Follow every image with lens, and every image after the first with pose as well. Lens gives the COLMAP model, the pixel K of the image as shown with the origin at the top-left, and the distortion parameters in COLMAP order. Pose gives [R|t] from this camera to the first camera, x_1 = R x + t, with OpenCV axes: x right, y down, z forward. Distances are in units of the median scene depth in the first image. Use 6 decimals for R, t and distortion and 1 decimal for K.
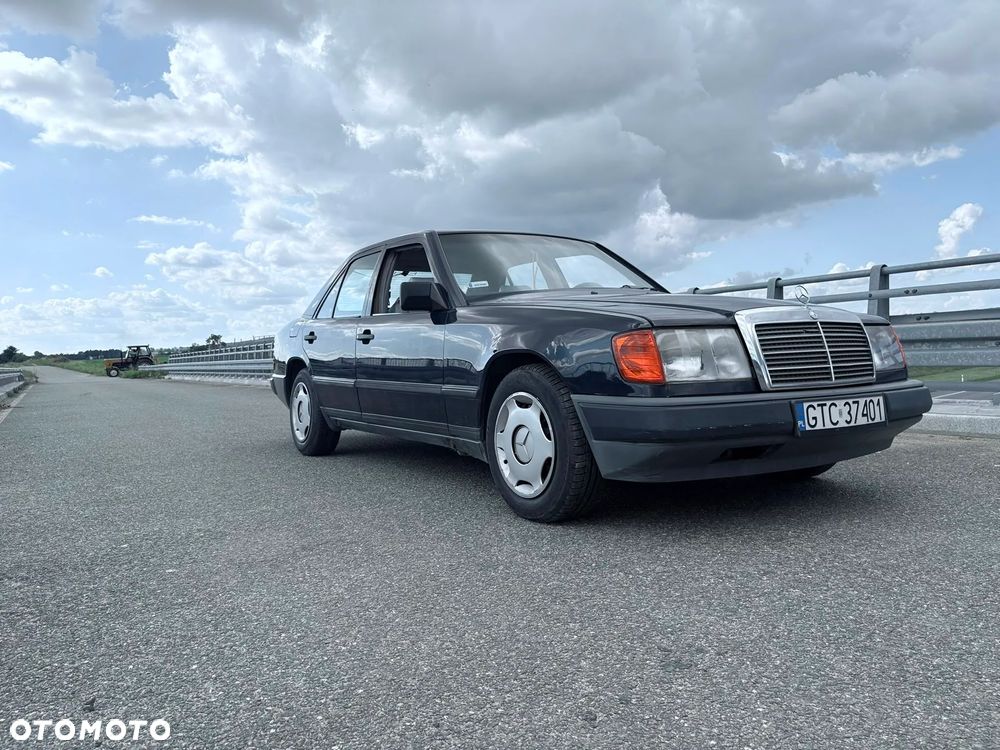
lens RADIAL K [[775.6, 0, 492.9], [0, 775.6, 399.9], [0, 0, 1]] dist [0.022260, 0.004538]
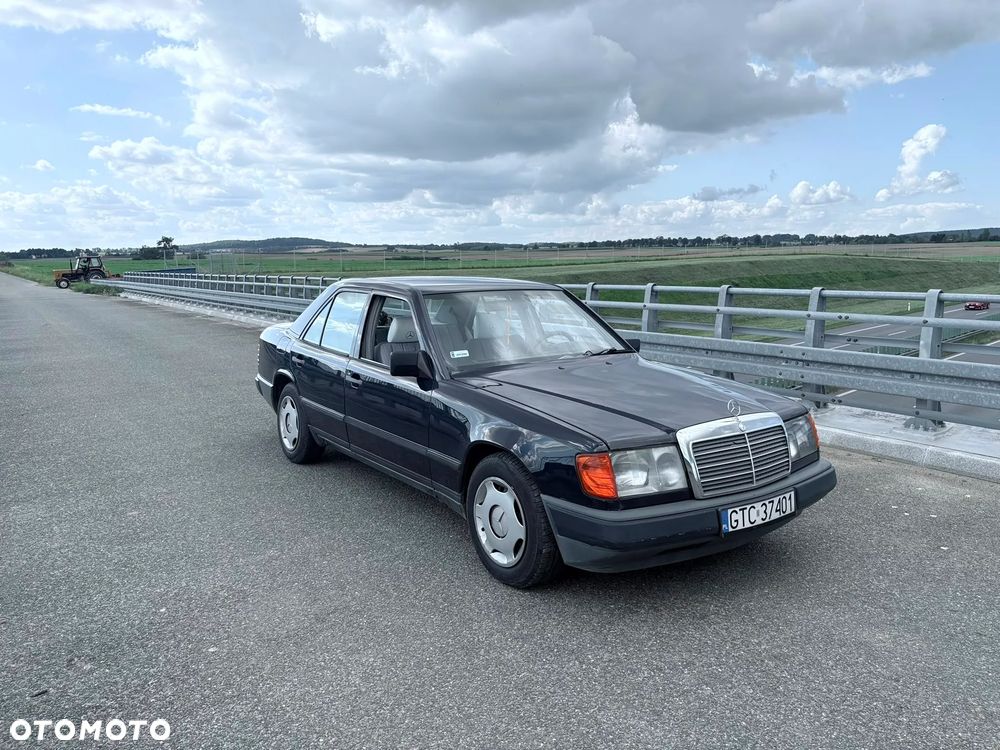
lens RADIAL K [[782.8, 0, 498.8], [0, 782.8, 378.5], [0, 0, 1]] dist [0.024961, -0.003236]
pose [[0.997919, 0.022681, 0.060361, -0.004253], [-0.028237, 0.995281, 0.092836, -0.030021], [-0.057970, -0.094348, 0.993850, -0.019145]]
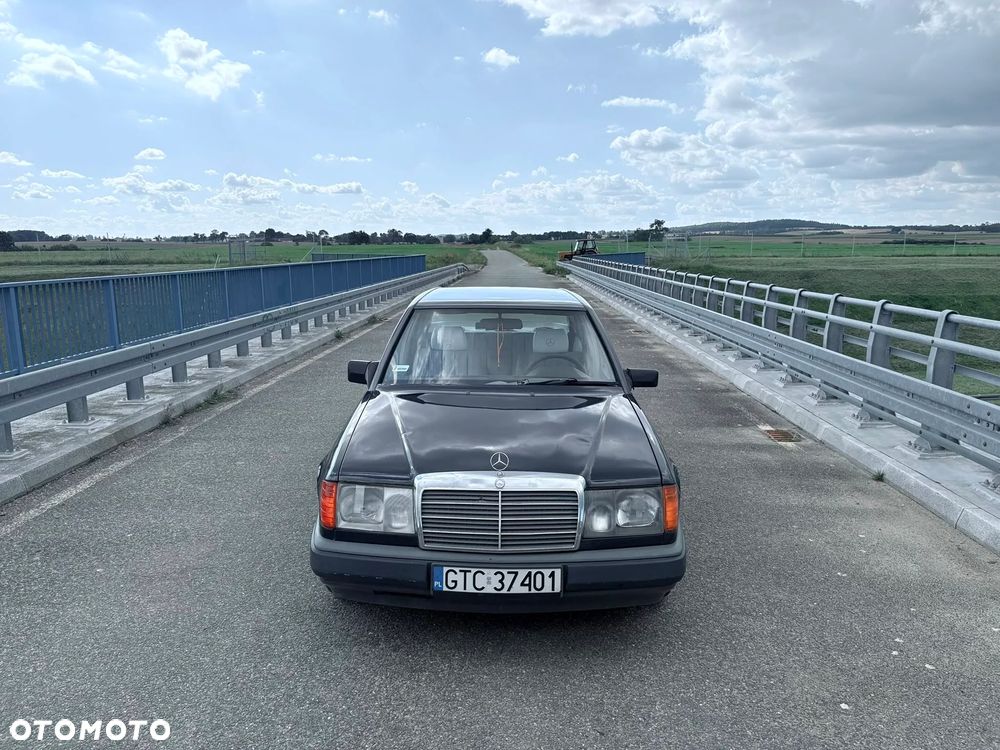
lens RADIAL K [[782.8, 0, 498.8], [0, 782.8, 378.5], [0, 0, 1]] dist [0.024961, -0.003236]
pose [[0.837253, 0.136908, -0.529399, 0.101998], [-0.067377, 0.986601, 0.148587, -0.043997], [0.542649, -0.088735, 0.835259, 0.009318]]
